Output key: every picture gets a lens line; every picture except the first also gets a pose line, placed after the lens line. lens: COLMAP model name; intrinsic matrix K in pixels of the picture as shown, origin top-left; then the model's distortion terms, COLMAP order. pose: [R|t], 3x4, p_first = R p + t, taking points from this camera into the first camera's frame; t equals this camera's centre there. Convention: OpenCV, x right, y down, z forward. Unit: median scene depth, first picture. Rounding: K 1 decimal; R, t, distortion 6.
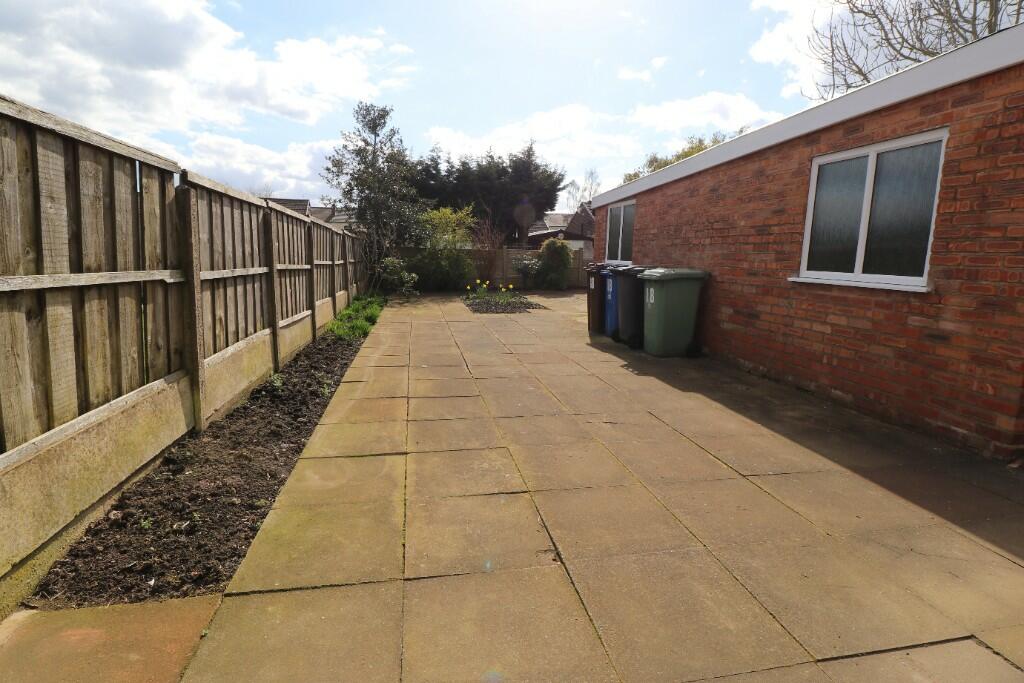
lens RADIAL K [[498.0, 0, 506.7], [0, 498.0, 339.4], [0, 0, 1]] dist [-0.003071, -0.008047]
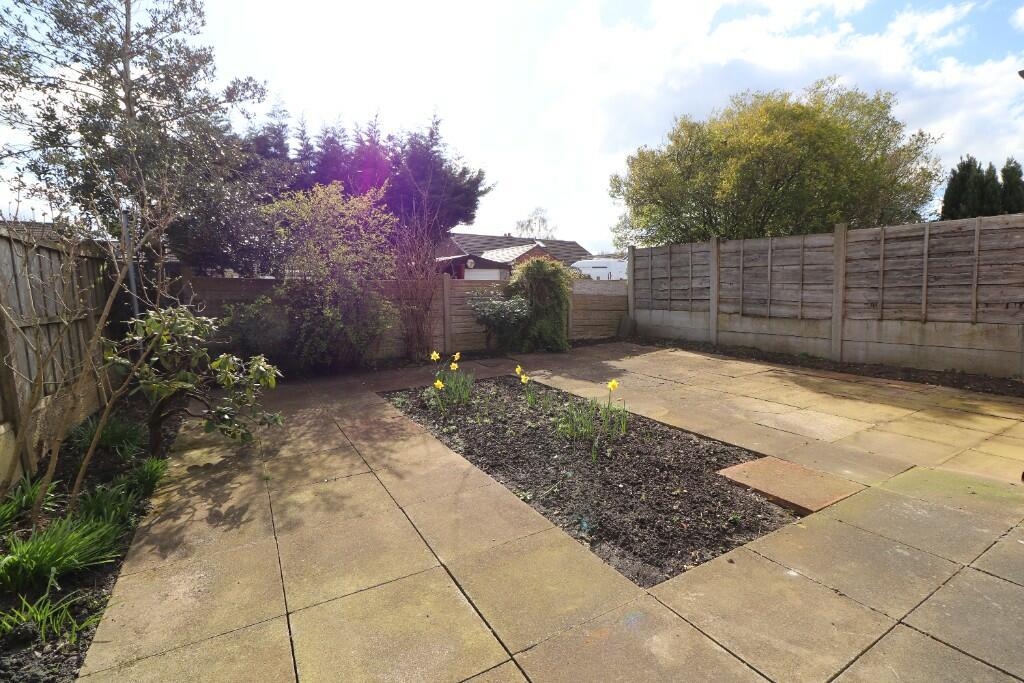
lens RADIAL K [[474.6, 0, 522.7], [0, 474.6, 335.3], [0, 0, 1]] dist [-0.007538, -0.005222]
pose [[0.934830, -0.062377, 0.349575, -0.083782], [0.087106, 0.994654, -0.055455, -0.070734], [-0.344247, 0.082291, 0.935266, 0.411728]]
